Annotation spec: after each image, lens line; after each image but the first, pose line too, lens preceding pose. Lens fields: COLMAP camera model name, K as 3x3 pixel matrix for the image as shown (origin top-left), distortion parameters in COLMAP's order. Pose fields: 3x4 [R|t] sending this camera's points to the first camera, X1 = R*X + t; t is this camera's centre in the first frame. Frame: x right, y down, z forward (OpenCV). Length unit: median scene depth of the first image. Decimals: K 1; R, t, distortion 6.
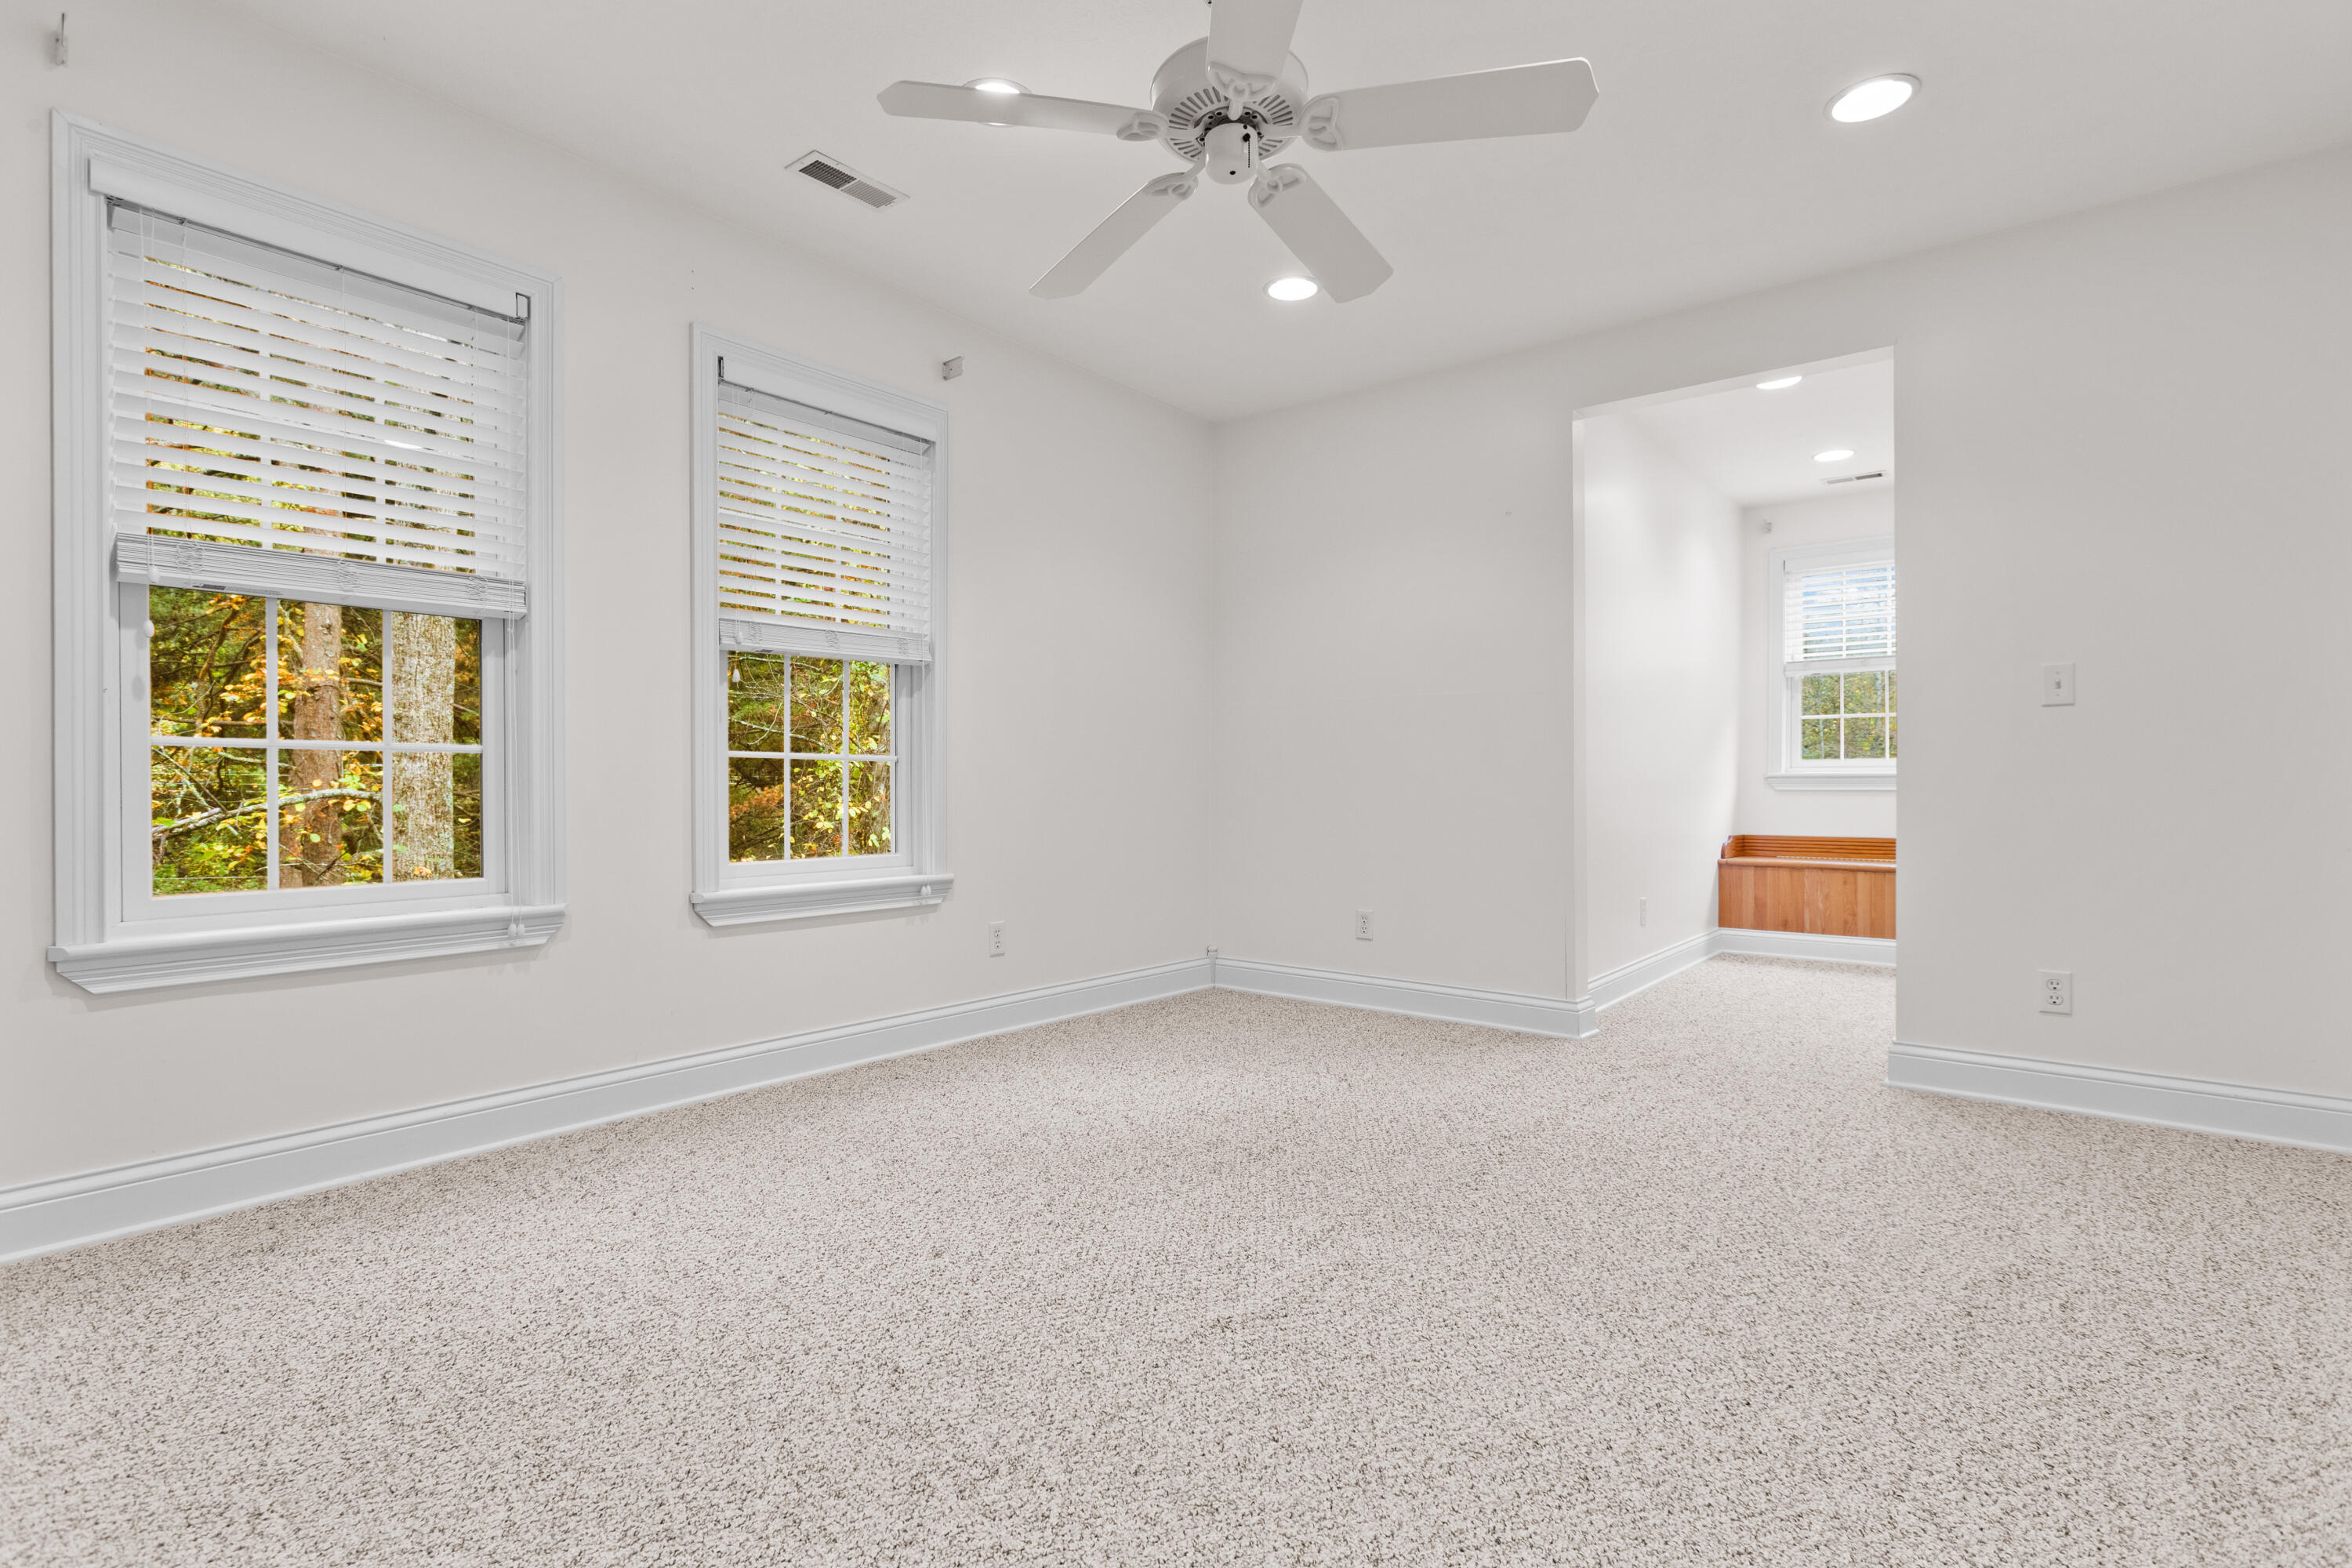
lens RADIAL K [[1131.0, 0, 1175.9], [0, 1131.0, 781.9], [0, 0, 1]] dist [-0.003773, -0.000047]
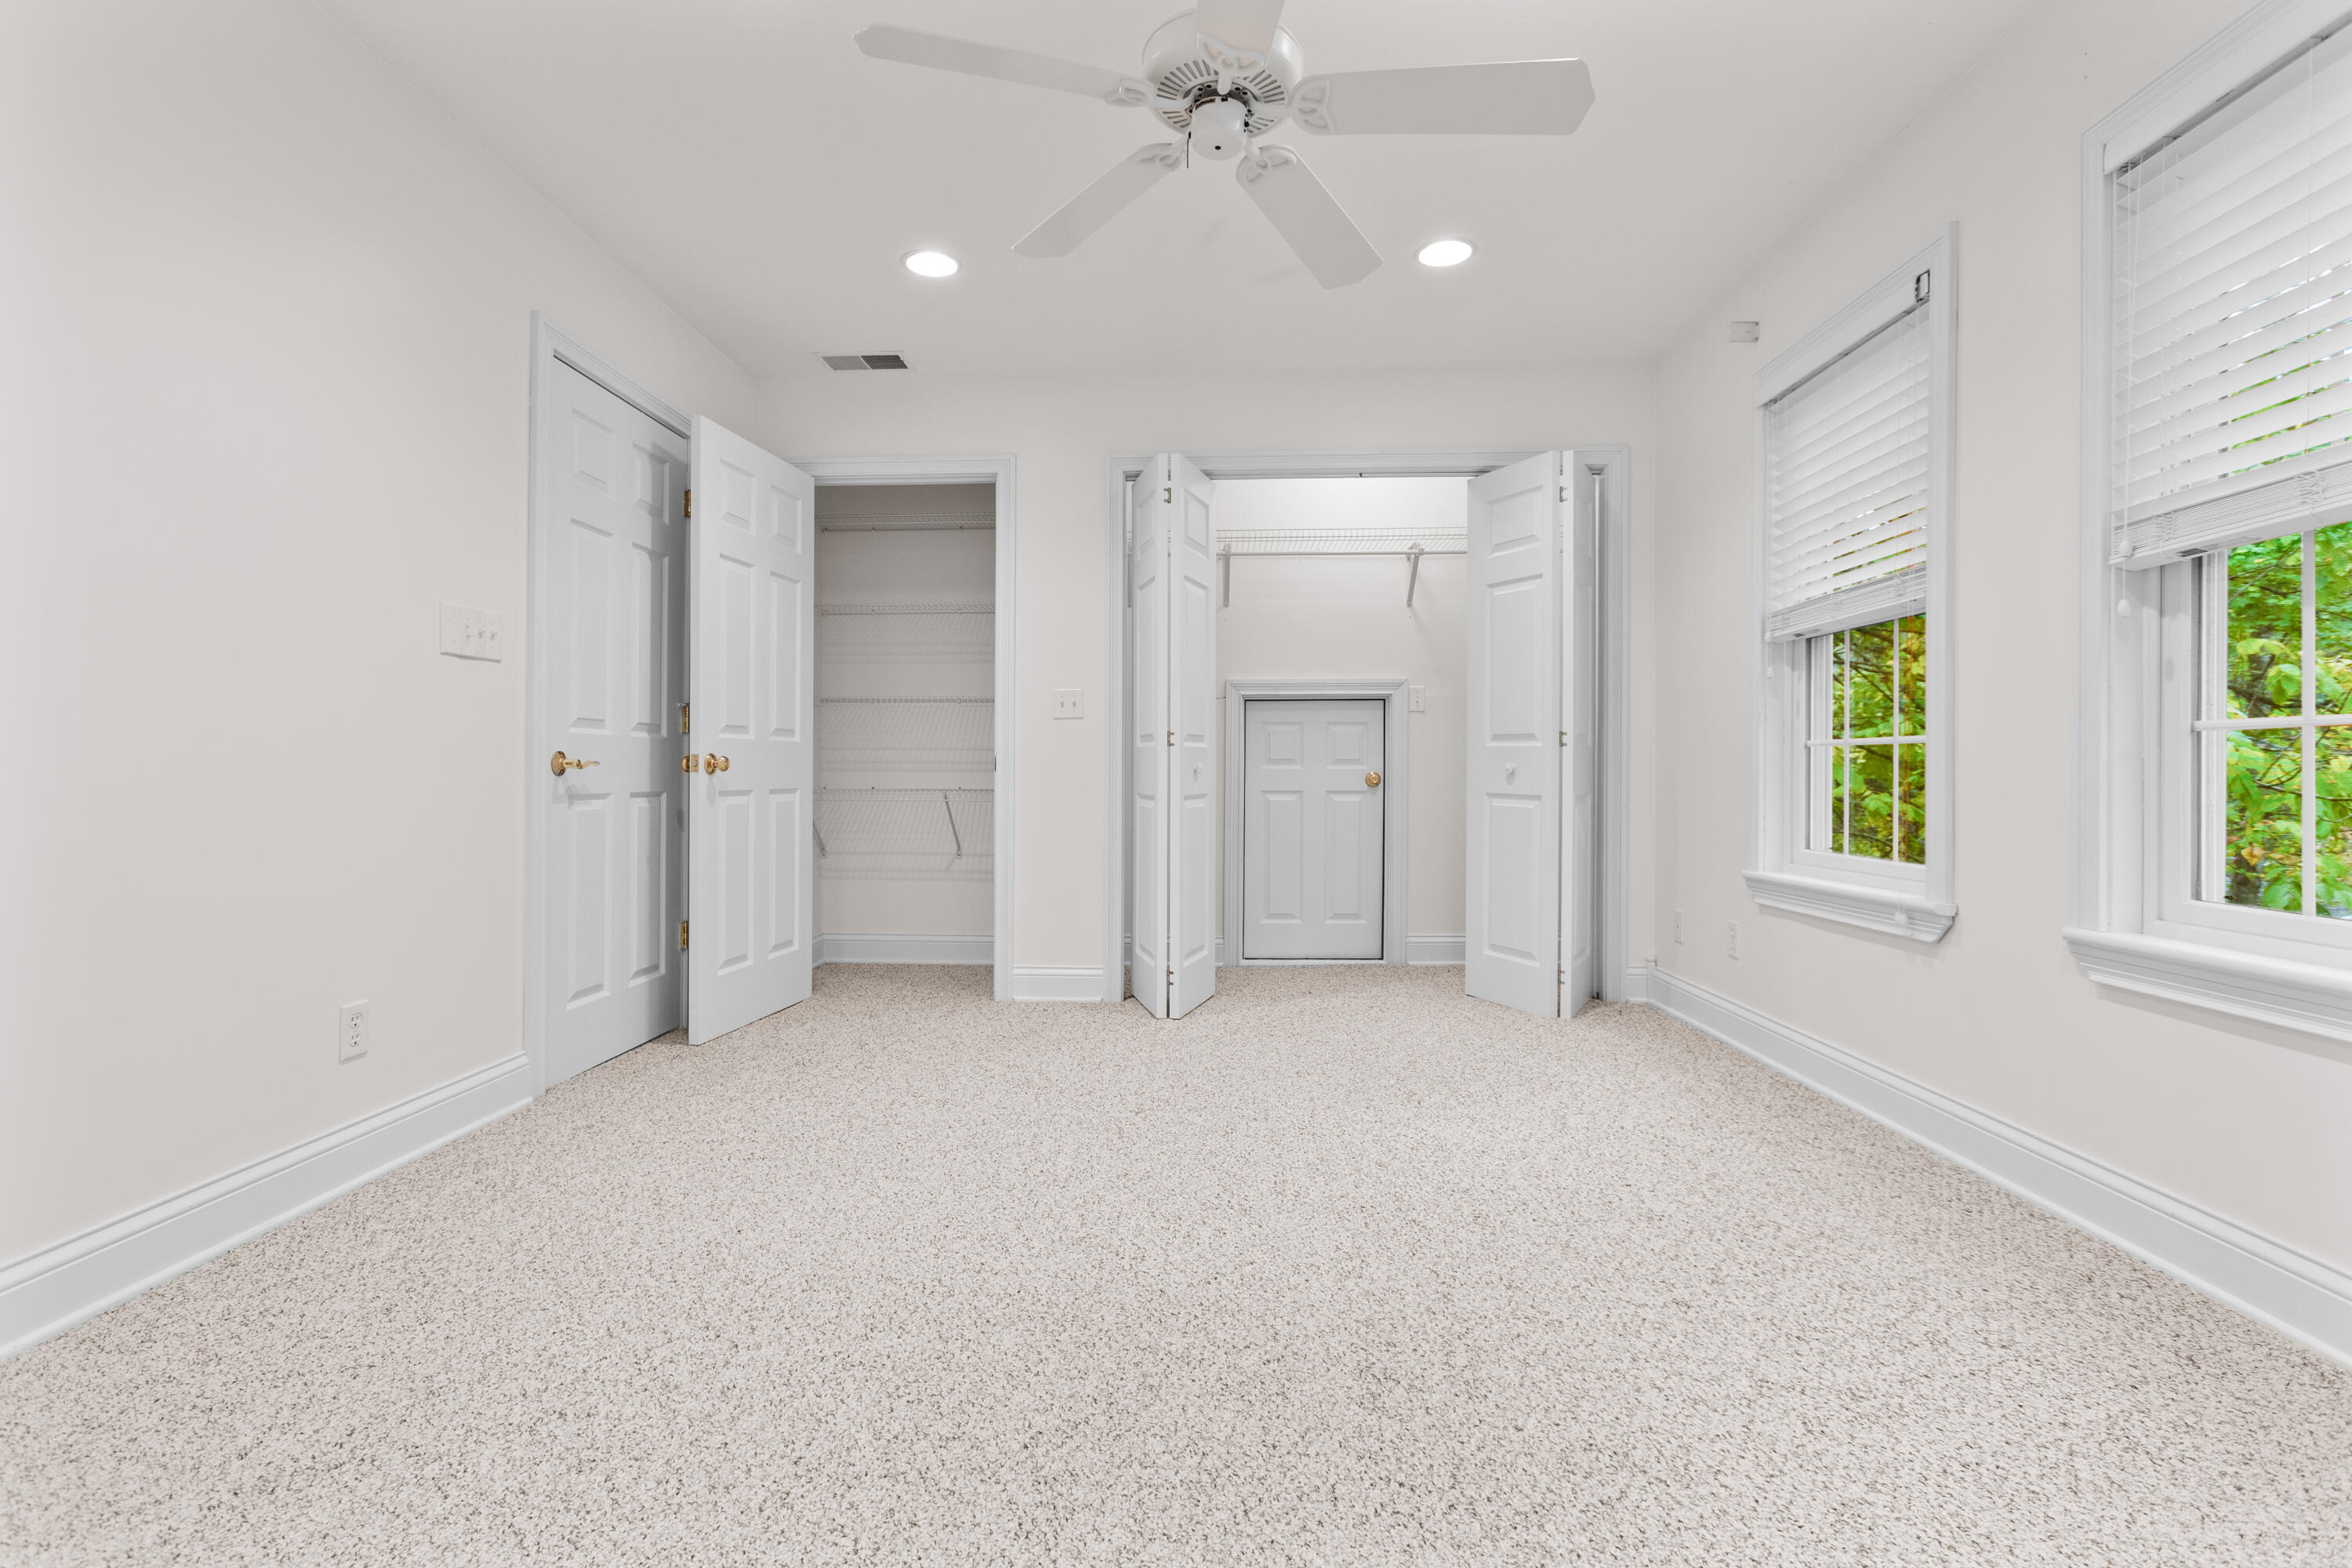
lens RADIAL K [[1065.0, 0, 1175.8], [0, 1065.0, 780.0], [0, 0, 1]] dist [-0.001528, 0.002100]
pose [[-0.805640, 0.004906, -0.592385, 0.526536], [0.001756, 0.999981, 0.005893, -0.000513], [0.592403, 0.003708, -0.805634, 1.468854]]
